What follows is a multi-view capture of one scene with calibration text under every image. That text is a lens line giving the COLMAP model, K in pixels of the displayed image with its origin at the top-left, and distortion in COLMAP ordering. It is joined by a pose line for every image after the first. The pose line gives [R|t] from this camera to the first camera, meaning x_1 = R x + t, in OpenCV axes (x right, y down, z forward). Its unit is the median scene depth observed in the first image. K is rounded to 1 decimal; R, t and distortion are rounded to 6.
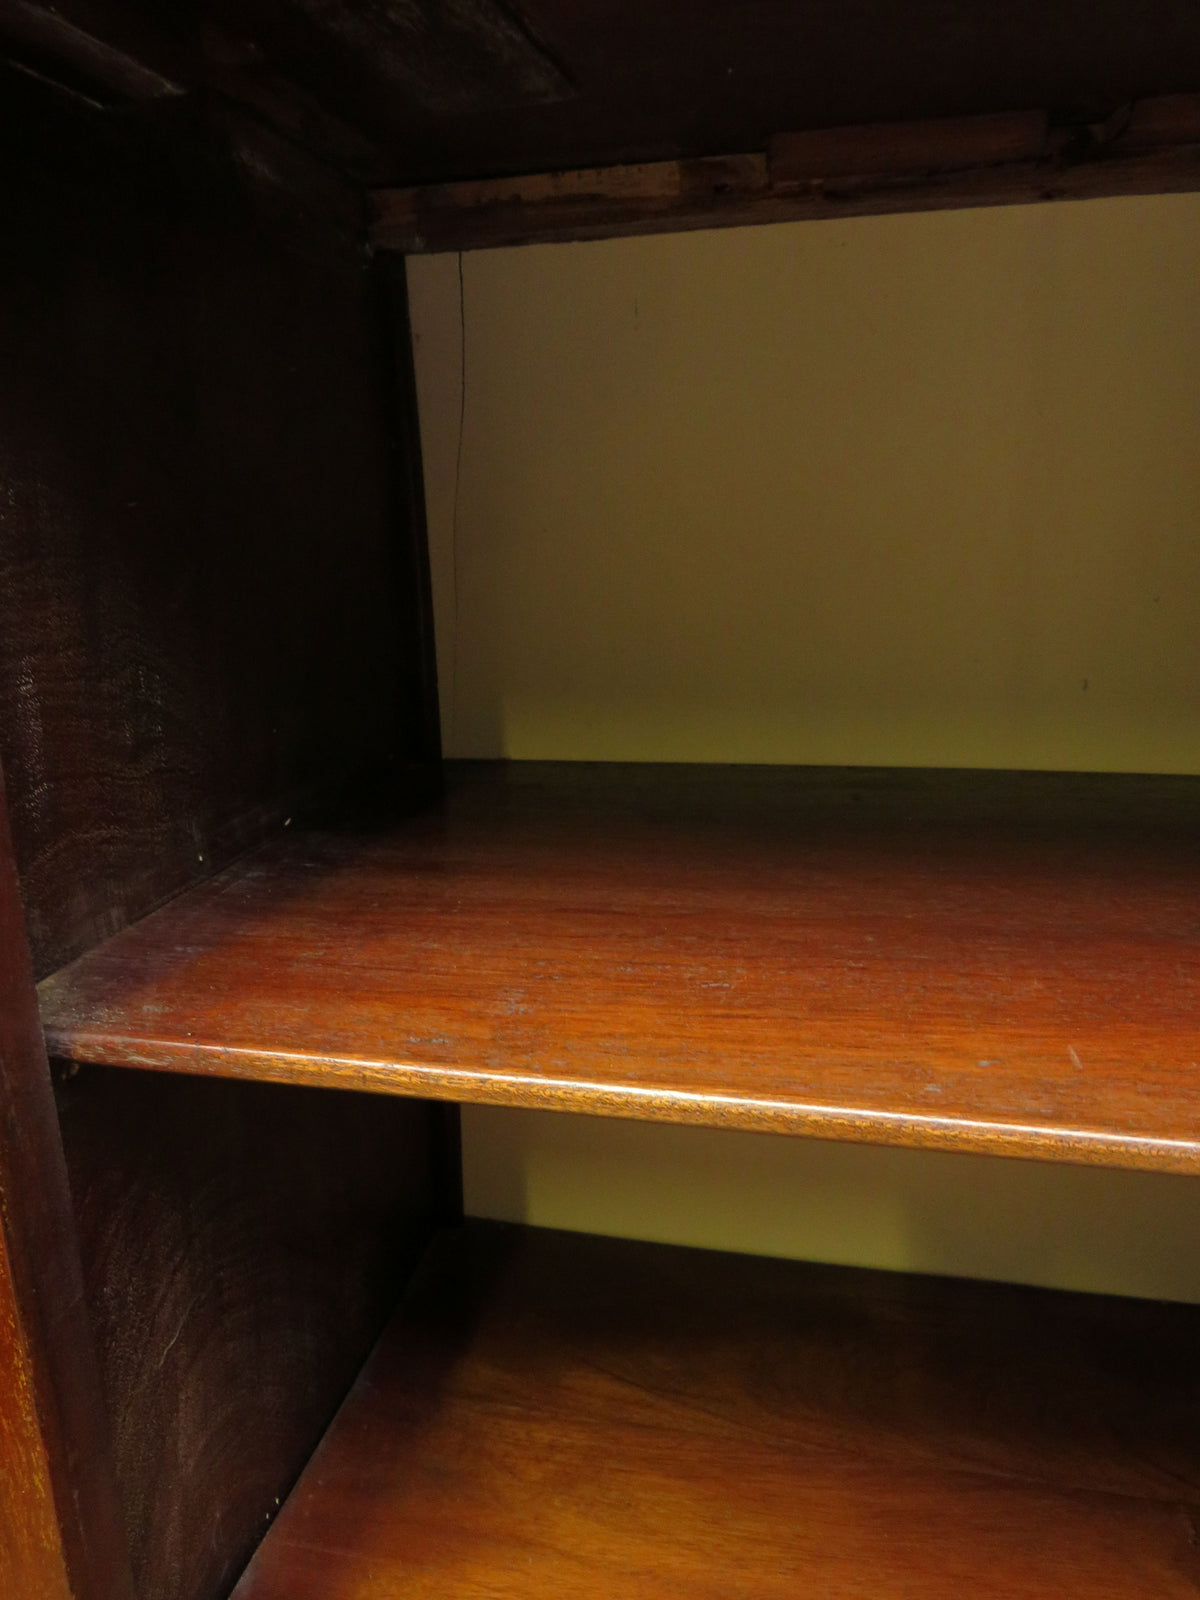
lens RADIAL K [[1143.9, 0, 561.8], [0, 1143.9, 781.7], [0, 0, 1]] dist [-0.016984, -0.002614]
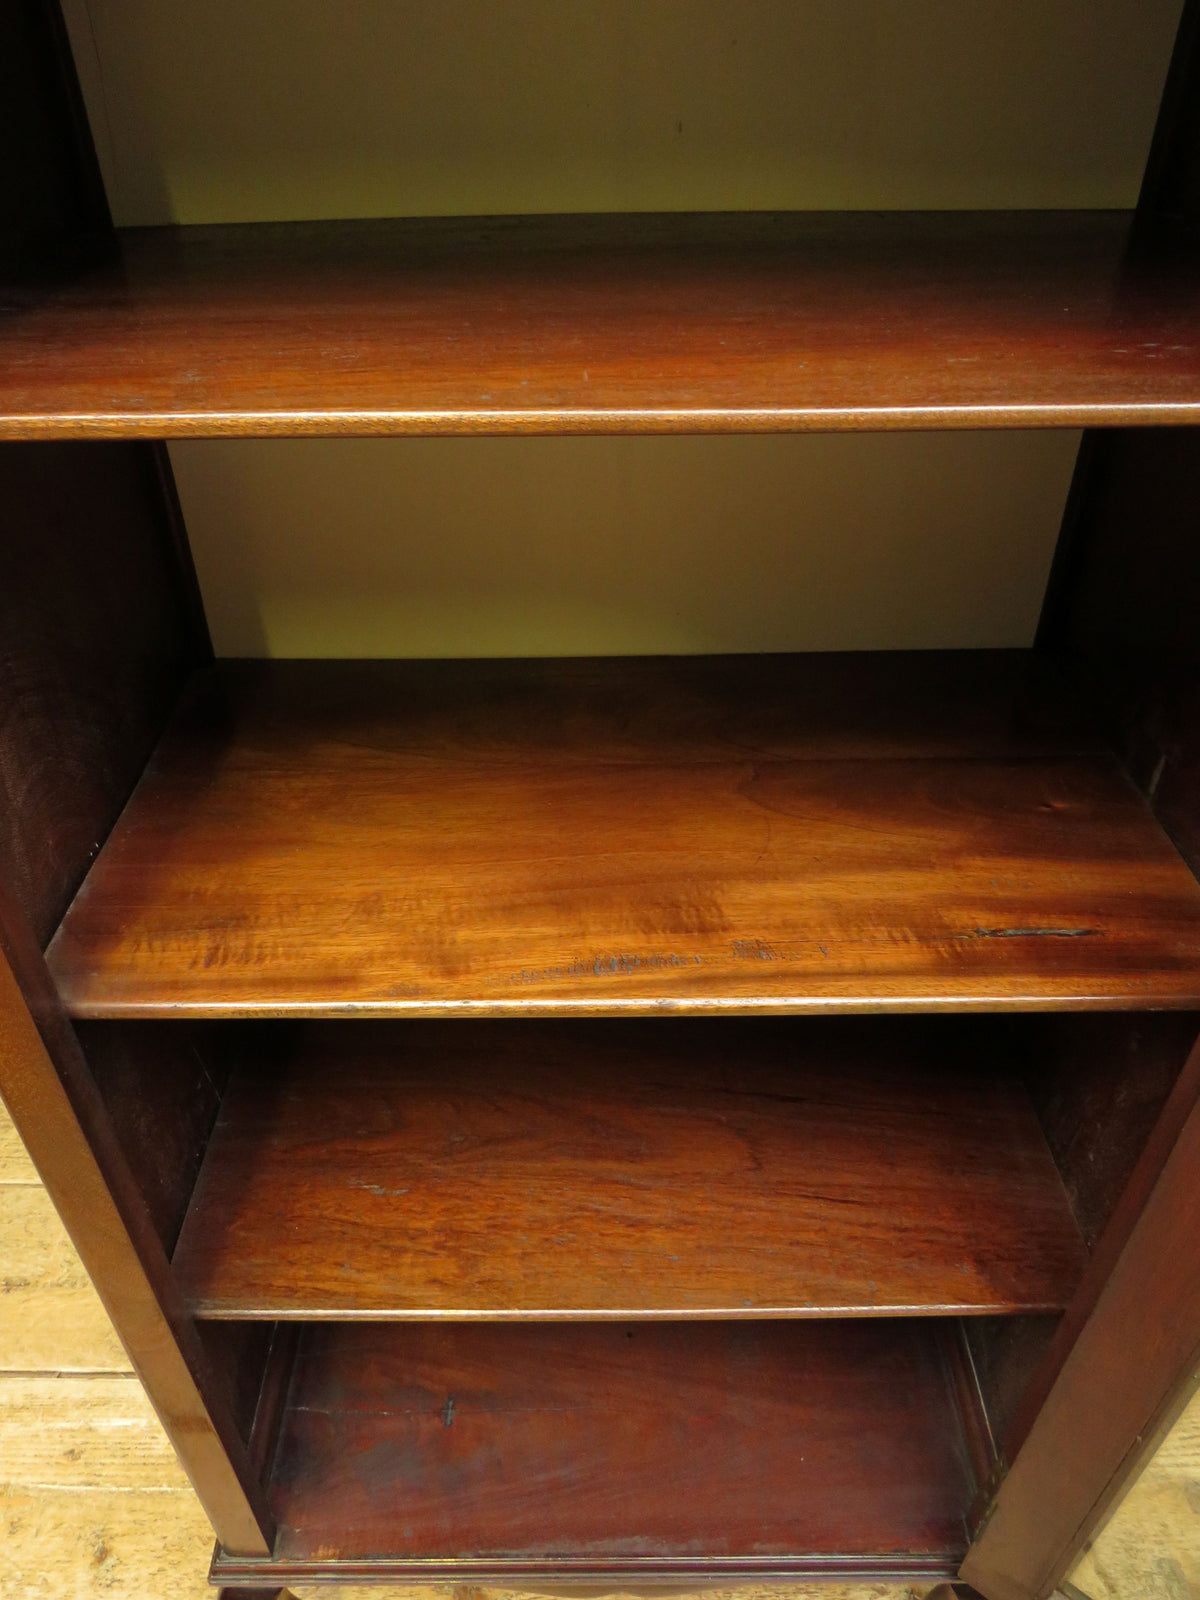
lens RADIAL K [[1143.9, 0, 585.3], [0, 1143.9, 792.6], [0, 0, 1]] dist [-0.016984, -0.002614]
pose [[0.969788, -0.141613, 0.198637, 0.067393], [0.054214, 0.919007, 0.390495, 0.136830], [-0.237848, -0.367928, 0.898920, -0.453796]]
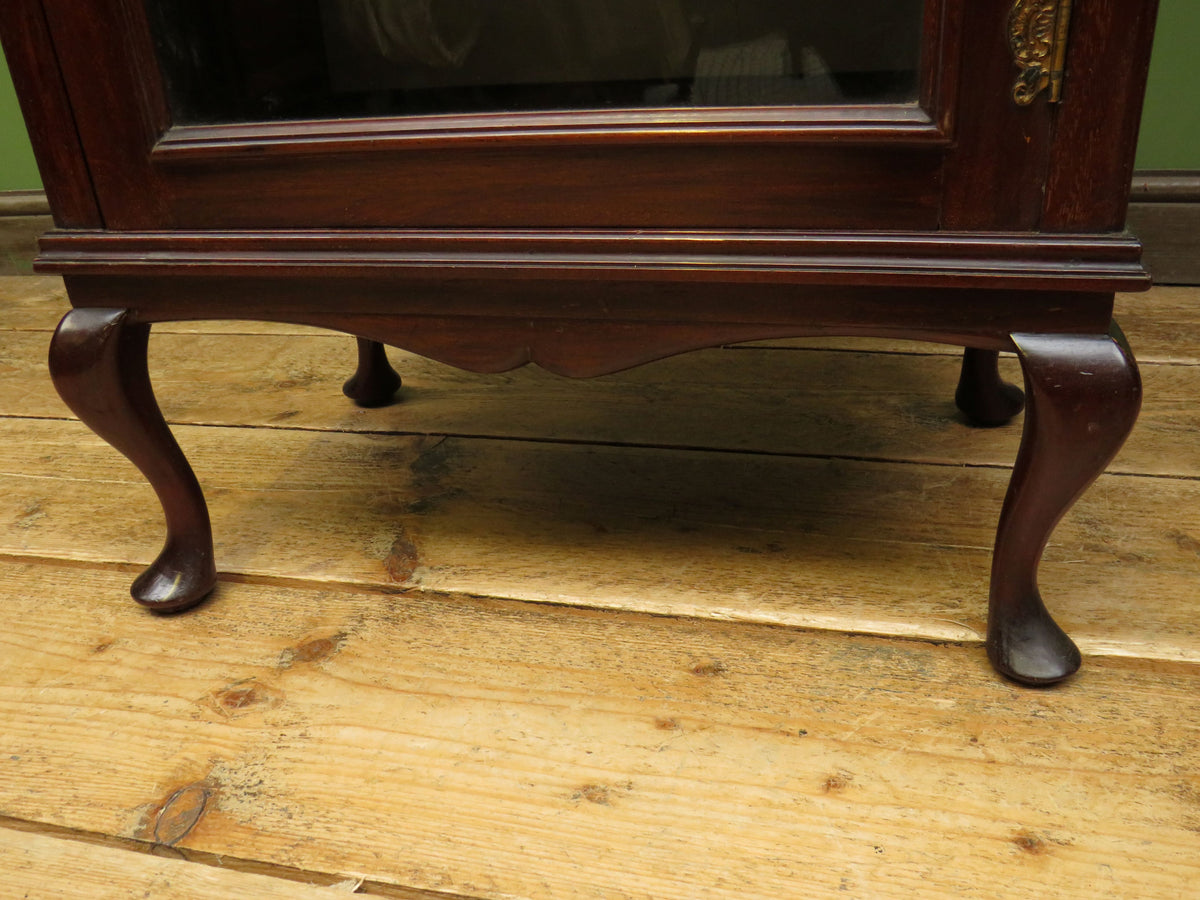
lens RADIAL K [[1068.1, 0, 600.3], [0, 1068.1, 462.8], [0, 0, 1]] dist [-0.019607, -0.013103]
pose [[0.998416, -0.048803, -0.027990, 0.610528], [0.054113, 0.969154, 0.240443, 2.855687], [0.015392, -0.241577, 0.970260, -0.568437]]
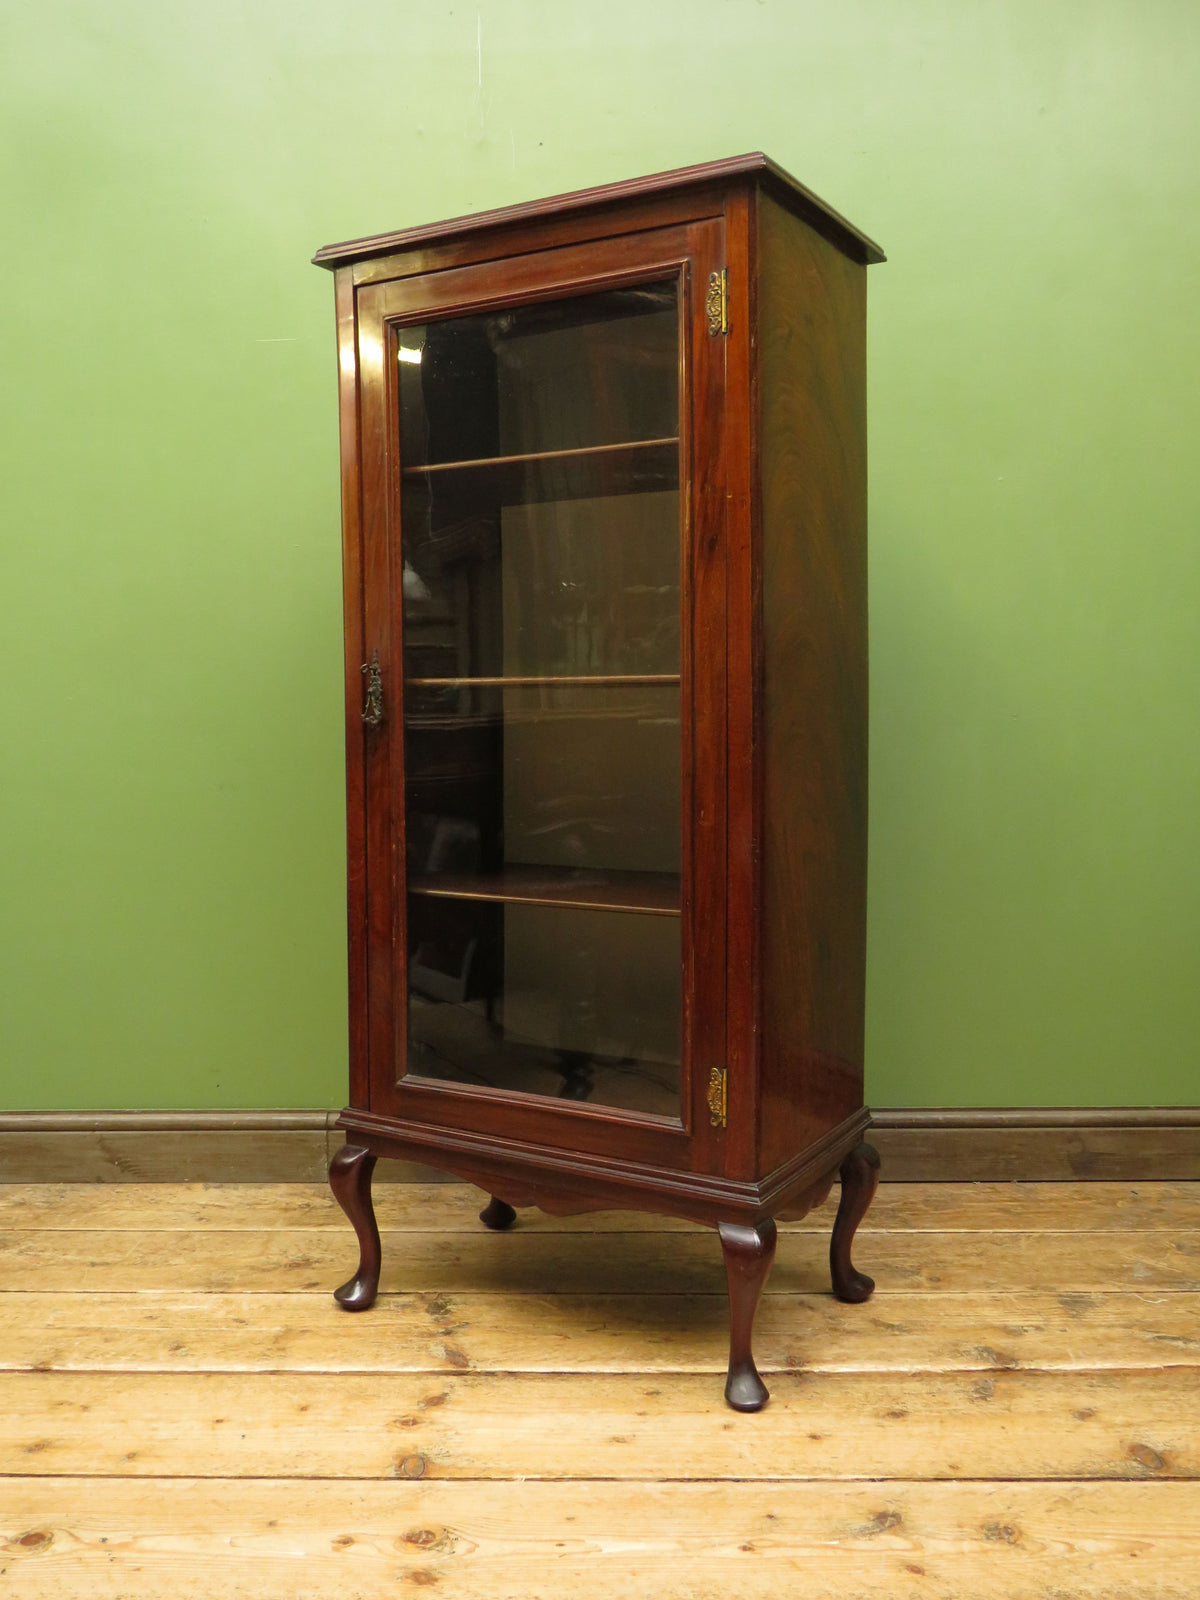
lens RADIAL K [[1424.1, 0, 608.6], [0, 1424.1, 795.9], [0, 0, 1]] dist [-0.019607, -0.013103]
pose [[0.967595, 0.001896, 0.252498, -0.785559], [0.043309, 0.983907, -0.173352, 2.459670], [-0.248764, 0.178670, 0.951942, -4.127753]]
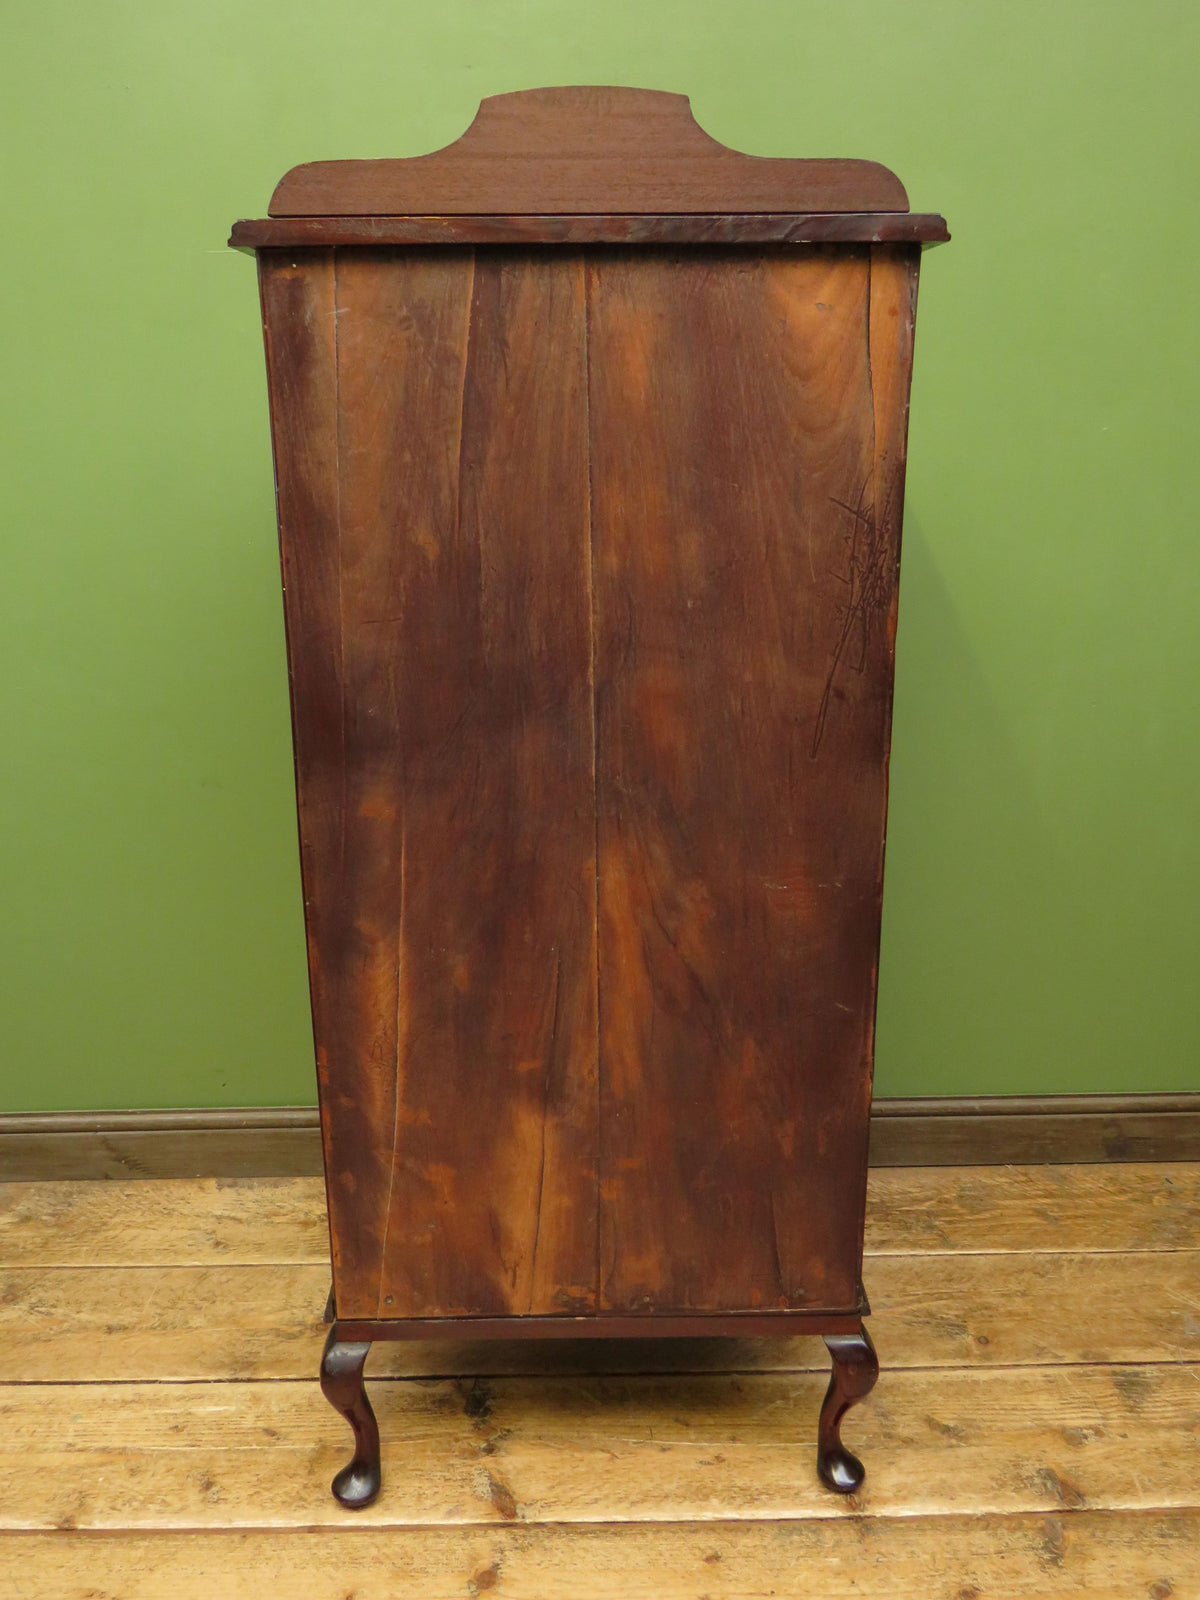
lens RADIAL K [[1336.6, 0, 601.8], [0, 1336.6, 793.3], [0, 0, 1]] dist [-0.006386, -0.014904]
pose [[0.961179, -0.066879, 0.267697, -0.758187], [0.044995, 0.995186, 0.087070, 0.546836], [-0.272232, -0.071644, 0.959561, -2.984068]]
